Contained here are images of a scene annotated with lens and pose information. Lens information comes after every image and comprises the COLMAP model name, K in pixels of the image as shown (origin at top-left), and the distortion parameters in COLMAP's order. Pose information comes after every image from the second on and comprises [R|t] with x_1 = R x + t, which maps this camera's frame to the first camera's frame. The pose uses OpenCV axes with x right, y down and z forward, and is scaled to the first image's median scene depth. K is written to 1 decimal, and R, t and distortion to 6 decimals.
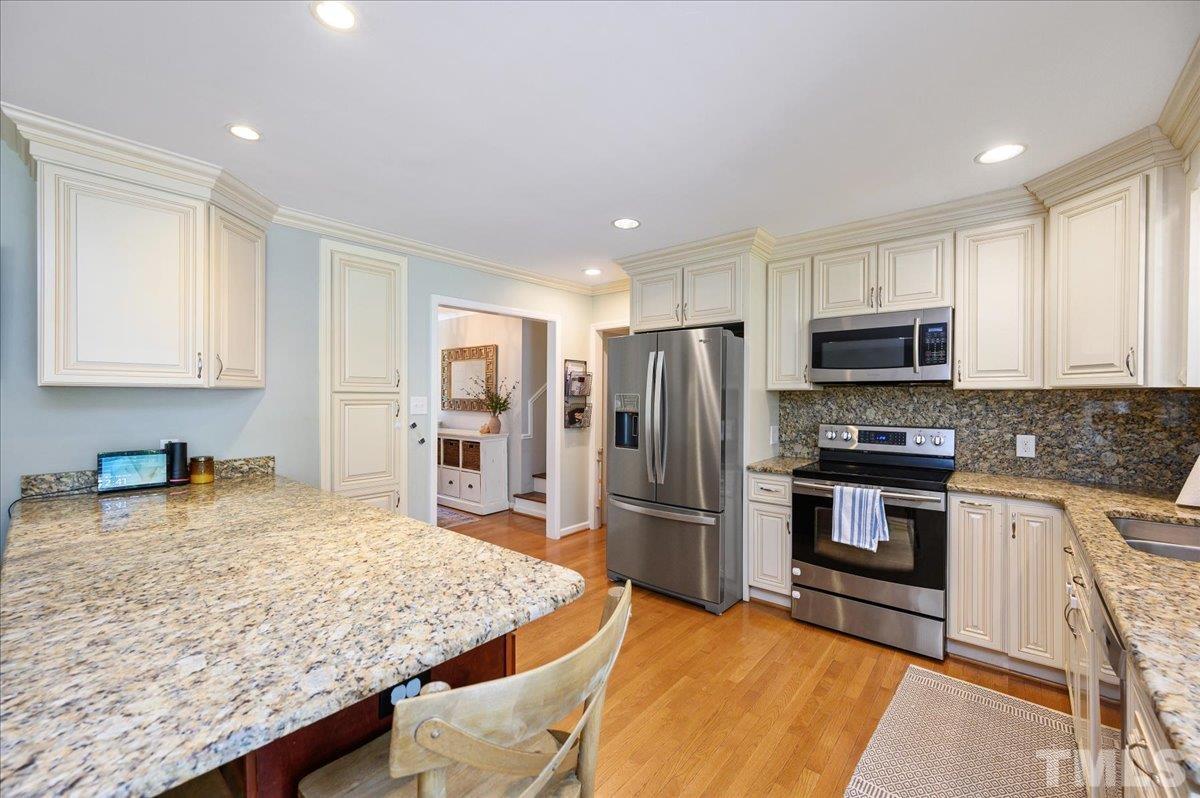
lens RADIAL K [[477.3, 0, 600.0], [0, 477.3, 399.0], [0, 0, 1]] dist [0.002056, 0.000219]
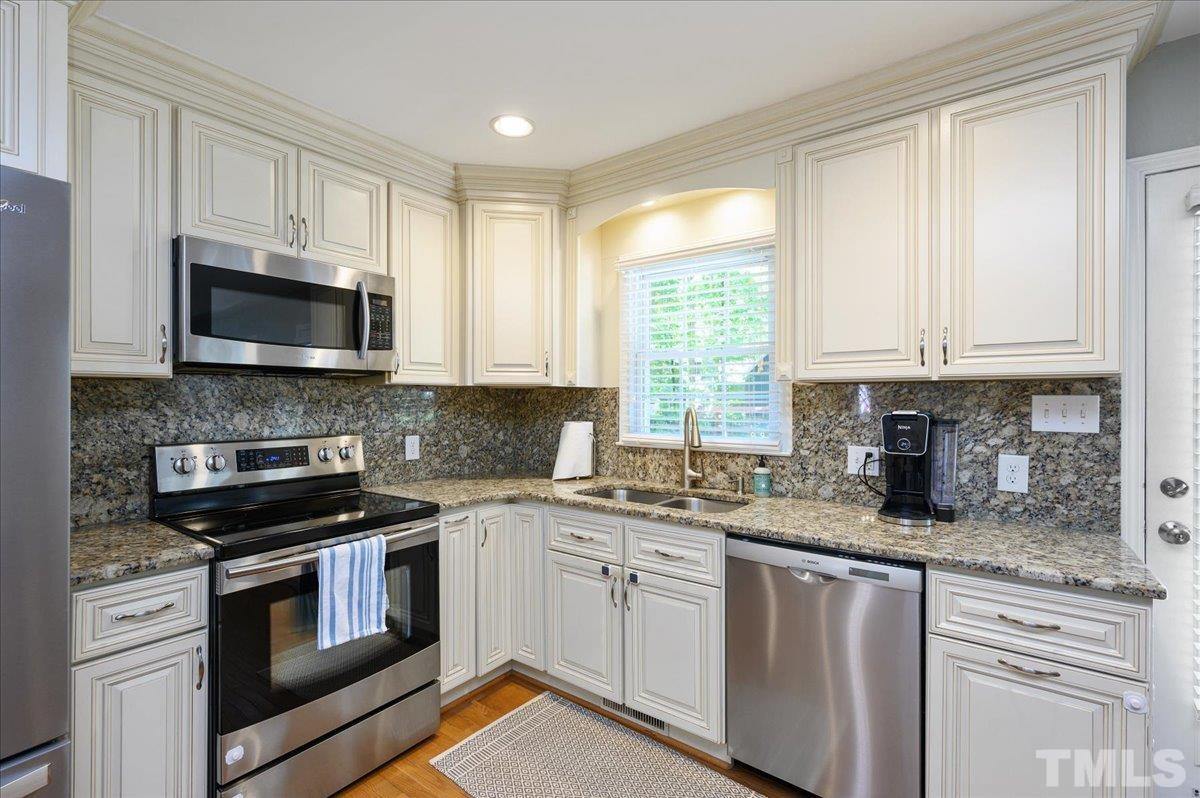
lens RADIAL K [[543.1, 0, 600.0], [0, 543.1, 399.0], [0, 0, 1]] dist [-0.001190, -0.000128]
pose [[-0.060128, -0.006979, 0.998166, -0.156338], [0.000565, 0.999975, 0.007026, -0.001222], [-0.998191, 0.000986, -0.060123, 0.674638]]
